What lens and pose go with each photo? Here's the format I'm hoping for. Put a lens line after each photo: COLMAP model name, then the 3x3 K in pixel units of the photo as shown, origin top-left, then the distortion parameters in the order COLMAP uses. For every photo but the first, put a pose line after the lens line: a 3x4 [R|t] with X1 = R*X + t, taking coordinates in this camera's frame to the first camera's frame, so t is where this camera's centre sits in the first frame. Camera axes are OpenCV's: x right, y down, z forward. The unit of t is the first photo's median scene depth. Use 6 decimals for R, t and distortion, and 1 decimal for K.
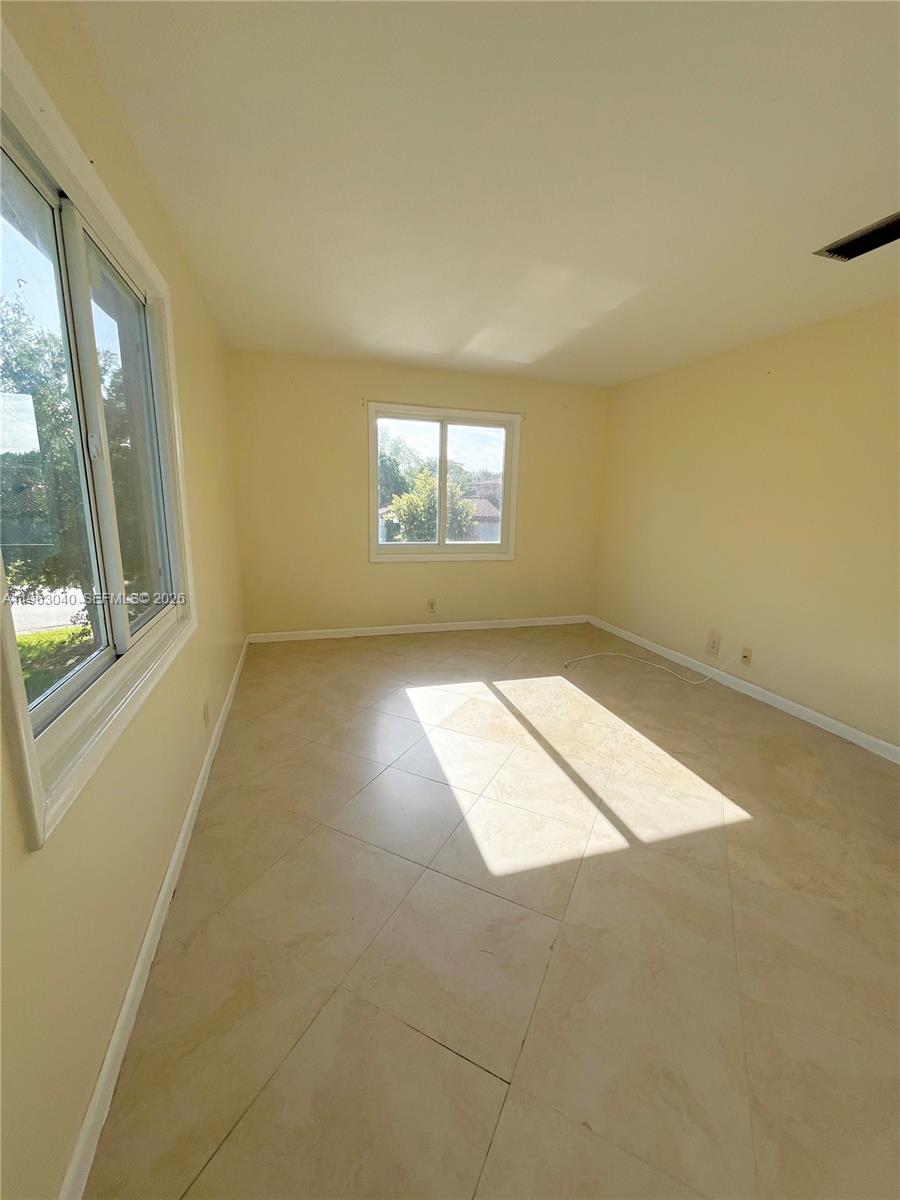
lens RADIAL K [[482.7, 0, 451.0], [0, 482.7, 604.4], [0, 0, 1]] dist [0.000016, -0.000267]
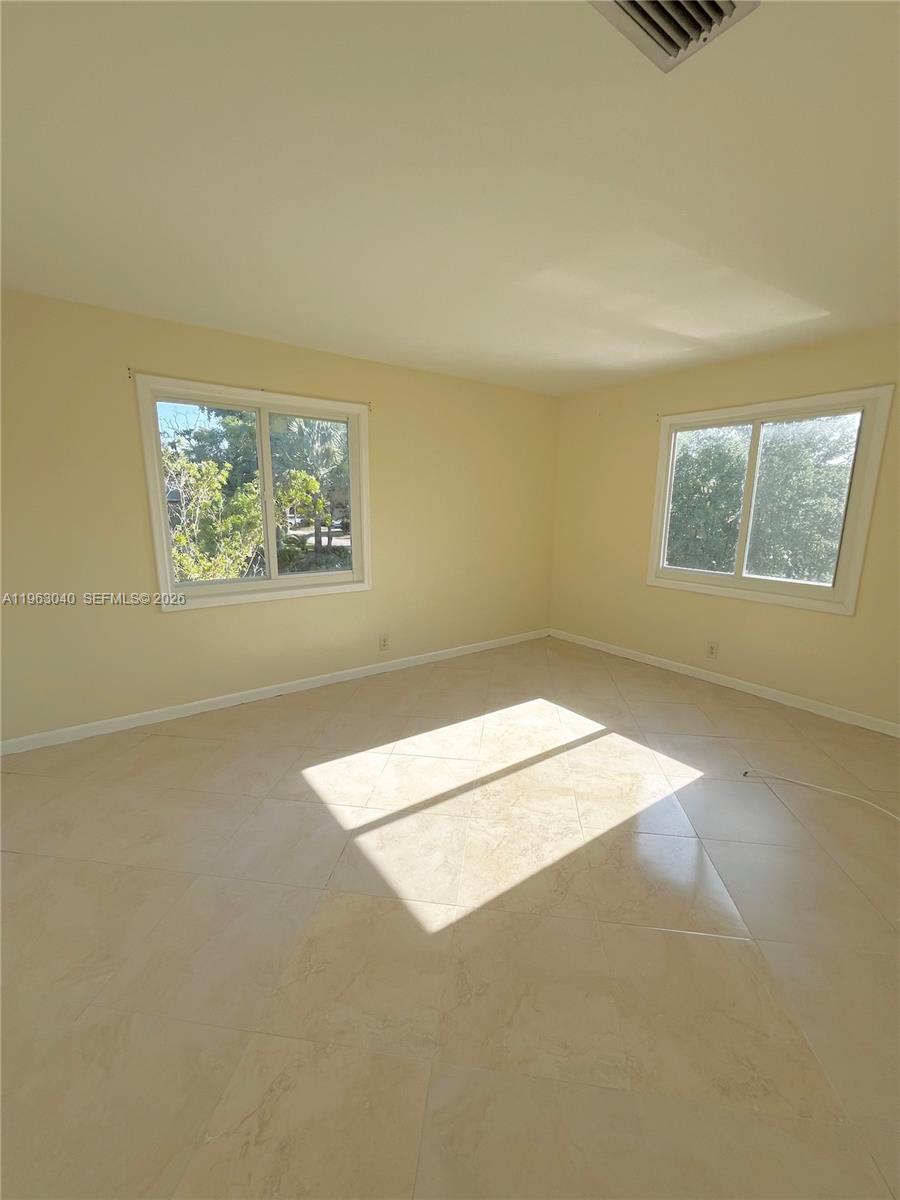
lens RADIAL K [[482.7, 0, 449.3], [0, 482.7, 605.6], [0, 0, 1]] dist [0.000016, -0.000267]
pose [[0.331472, 0.177466, -0.926624, 0.856987], [-0.208460, 0.971652, 0.111519, -0.105314], [0.920147, 0.156199, 0.359070, 0.453869]]
